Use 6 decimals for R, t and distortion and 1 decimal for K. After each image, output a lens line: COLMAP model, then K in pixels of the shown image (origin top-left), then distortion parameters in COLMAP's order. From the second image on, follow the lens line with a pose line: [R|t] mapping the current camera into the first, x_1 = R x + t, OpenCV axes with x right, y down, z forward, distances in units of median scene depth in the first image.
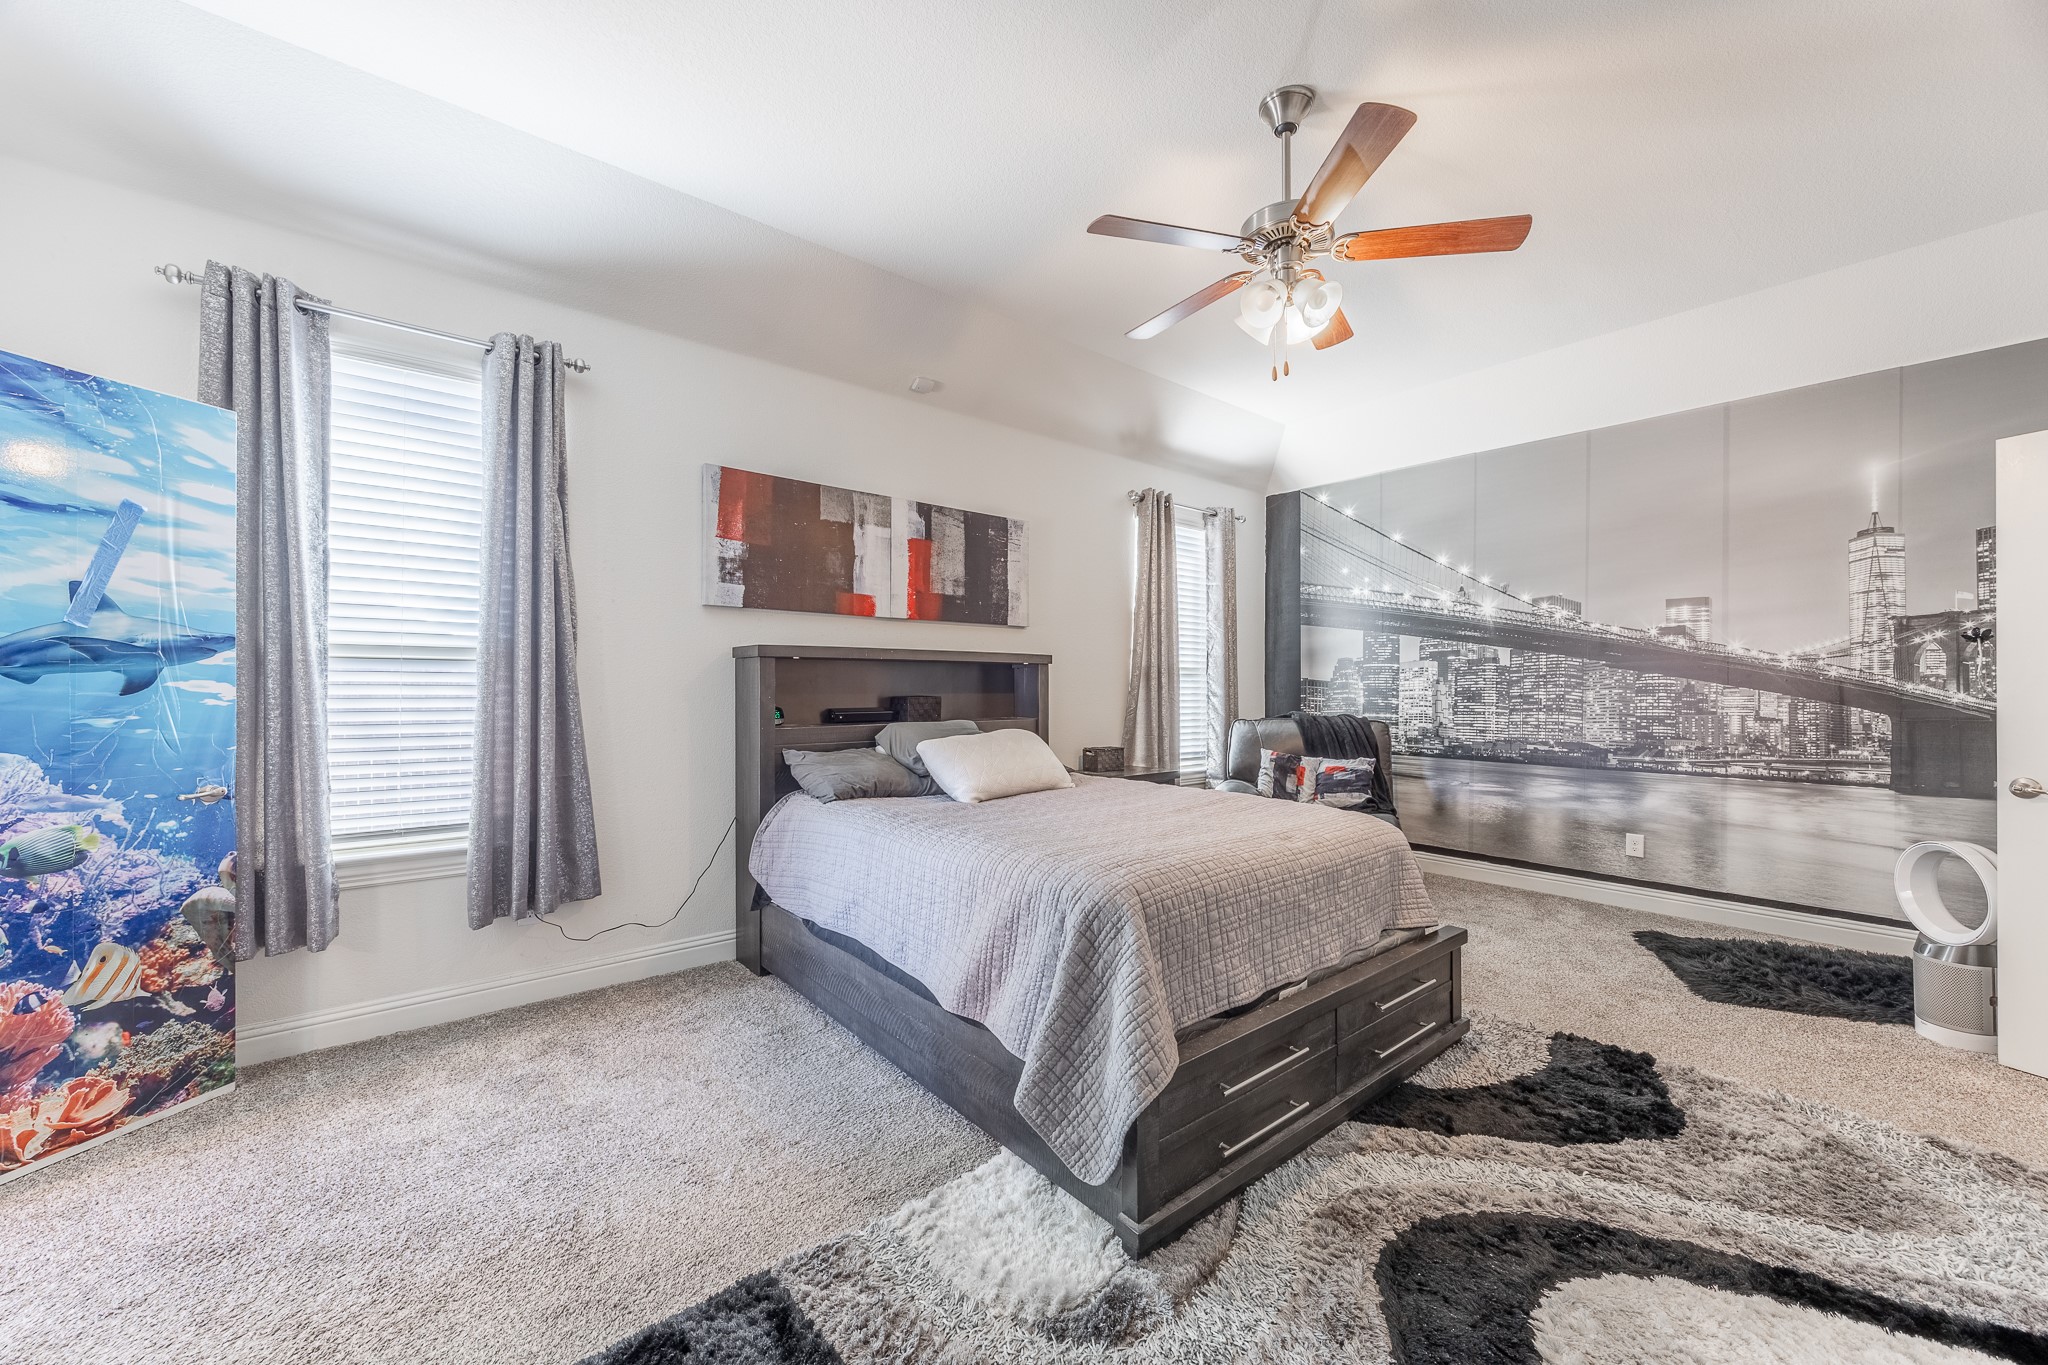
lens RADIAL K [[790.1, 0, 1030.2], [0, 790.1, 684.6], [0, 0, 1]] dist [0.000226, -0.000413]
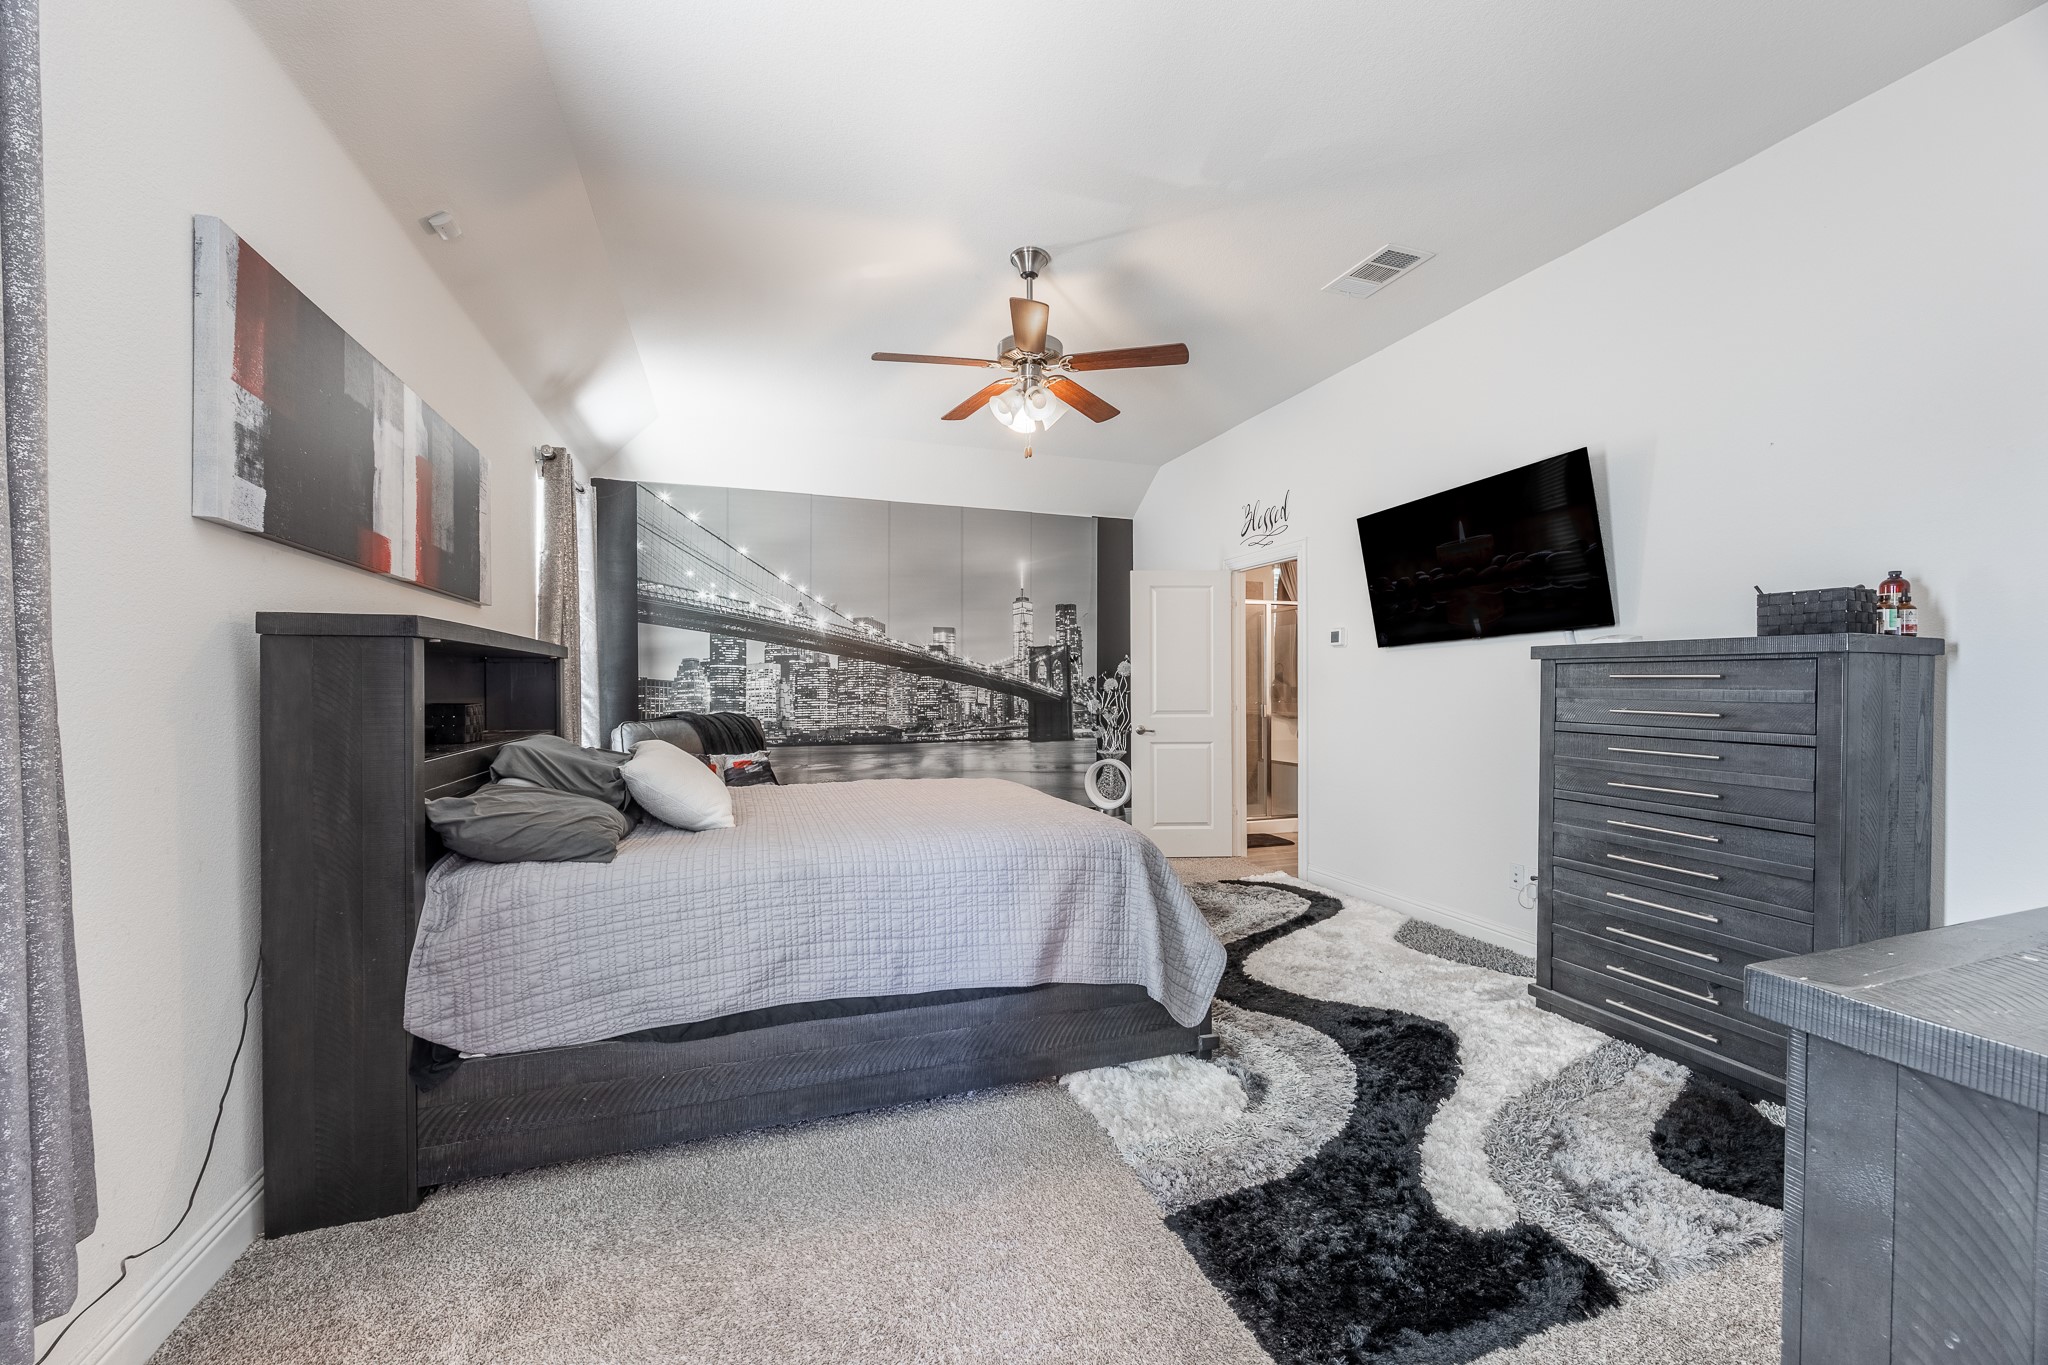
lens RADIAL K [[790.1, 0, 1025.1], [0, 790.1, 683.2], [0, 0, 1]] dist [0.000226, -0.000413]
pose [[0.352602, -0.001254, 0.935772, -0.560605], [0.001962, 0.999998, 0.000601, -0.001273], [-0.935771, 0.001624, 0.352604, 0.312899]]
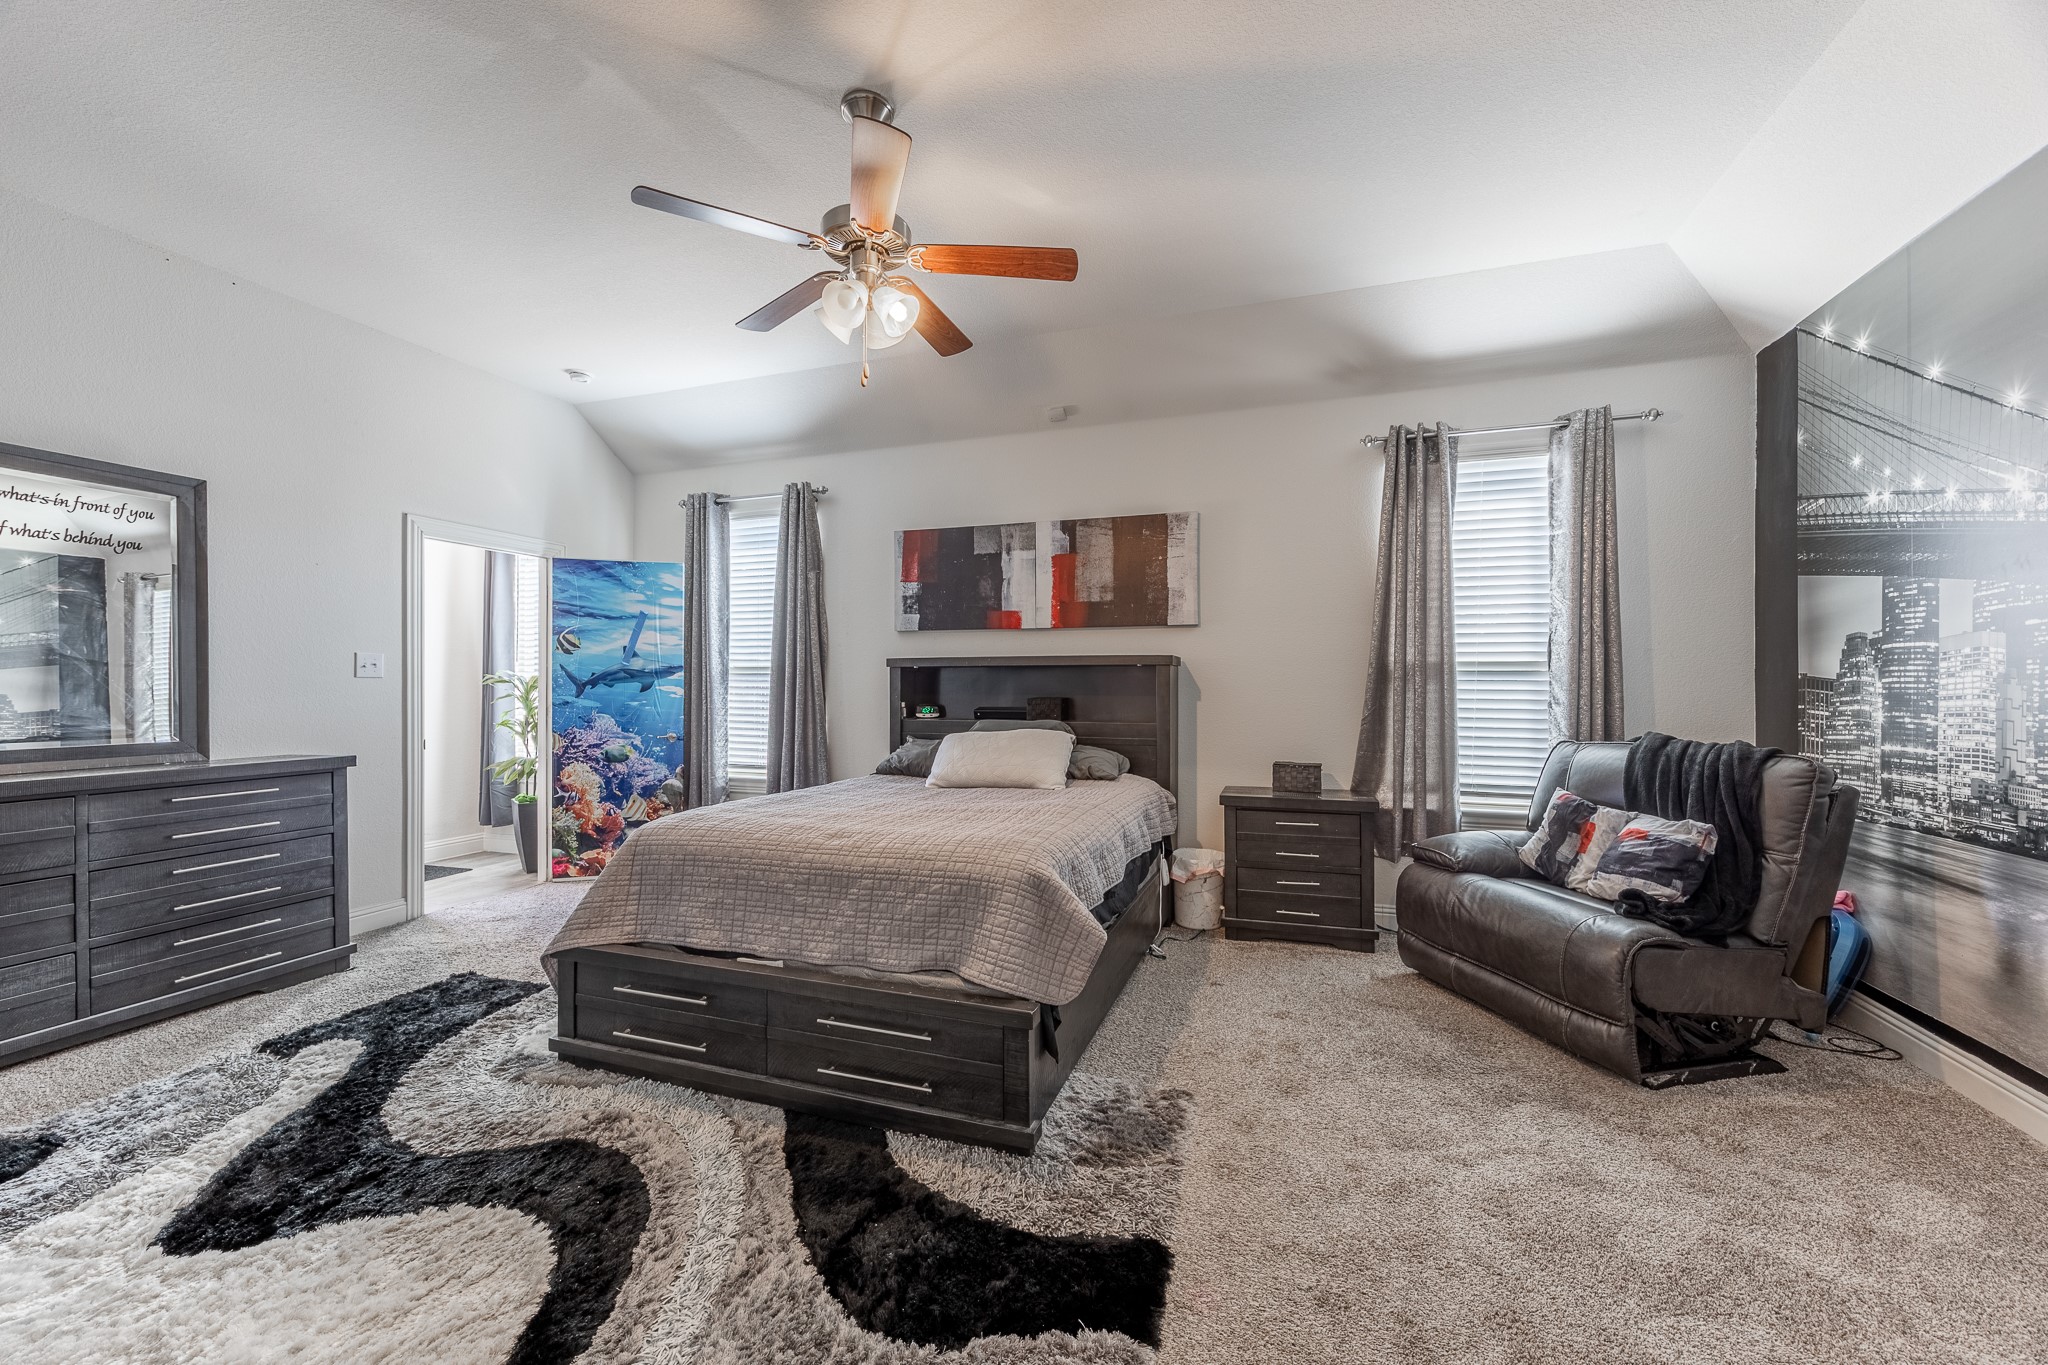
lens RADIAL K [[790.1, 0, 1027.7], [0, 790.1, 685.6], [0, 0, 1]] dist [0.000226, -0.000413]
pose [[0.518807, -0.003378, -0.854885, 0.758868], [0.001610, 0.999994, -0.002974, 0.001004], [0.854890, 0.000167, 0.518810, 0.385035]]
